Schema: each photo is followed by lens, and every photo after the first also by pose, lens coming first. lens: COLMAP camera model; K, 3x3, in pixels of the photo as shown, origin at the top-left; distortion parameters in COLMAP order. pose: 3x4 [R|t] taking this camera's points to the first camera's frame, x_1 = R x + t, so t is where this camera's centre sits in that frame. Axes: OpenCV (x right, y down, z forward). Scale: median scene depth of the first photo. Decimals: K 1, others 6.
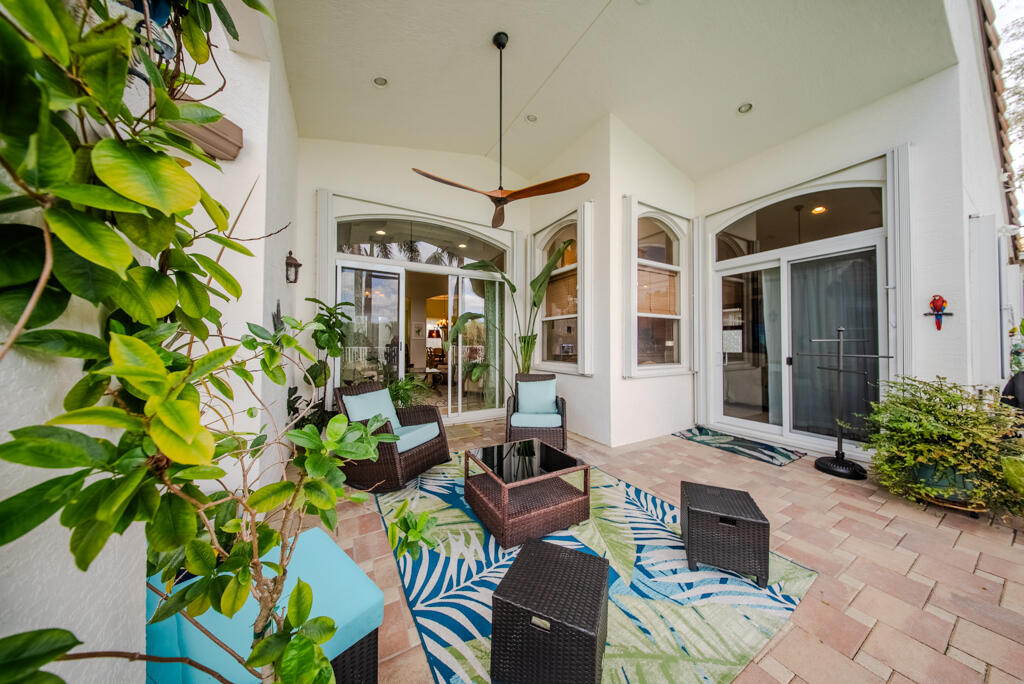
lens RADIAL K [[299.6, 0, 512.7], [0, 299.6, 338.3], [0, 0, 1]] dist [-0.006129, -0.000001]
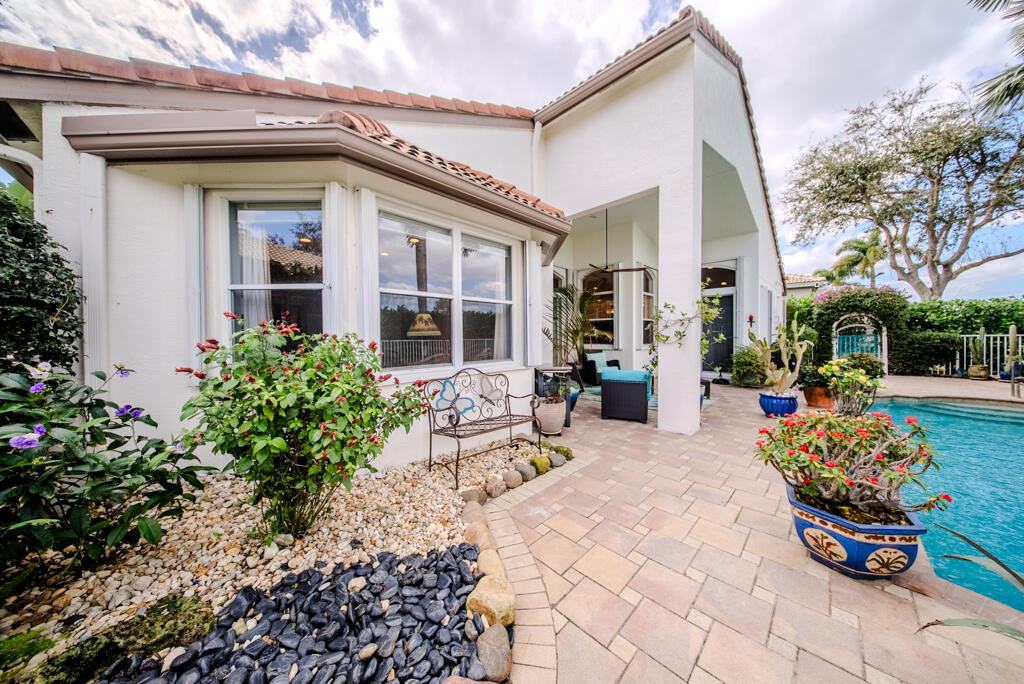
lens RADIAL K [[299.6, 0, 512.7], [0, 299.6, 338.3], [0, 0, 1]] dist [-0.006129, -0.000001]
pose [[0.963951, -0.007865, 0.265963, -1.196994], [0.000584, 0.999623, 0.027445, -0.006433], [-0.266079, -0.026301, 0.963592, -0.908142]]
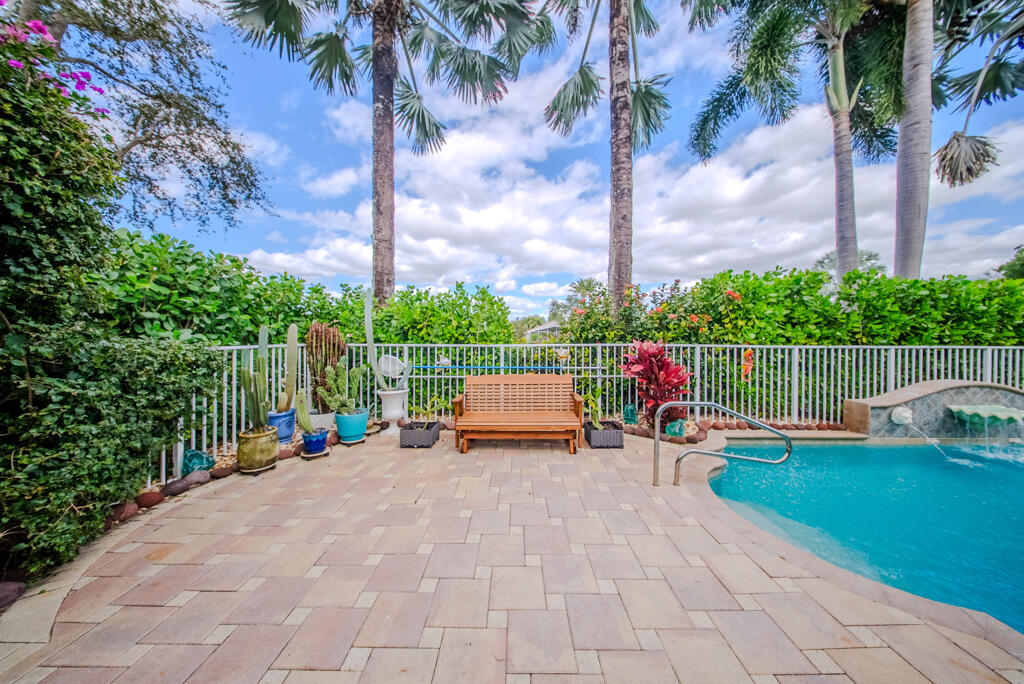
lens RADIAL K [[304.7, 0, 508.3], [0, 304.7, 338.5], [0, 0, 1]] dist [-0.000921, -0.000098]
pose [[-0.845609, -0.010729, 0.533695, 1.874113], [-0.020733, 0.999704, -0.012753, 0.006268], [-0.533400, -0.021850, -0.845581, 0.703760]]
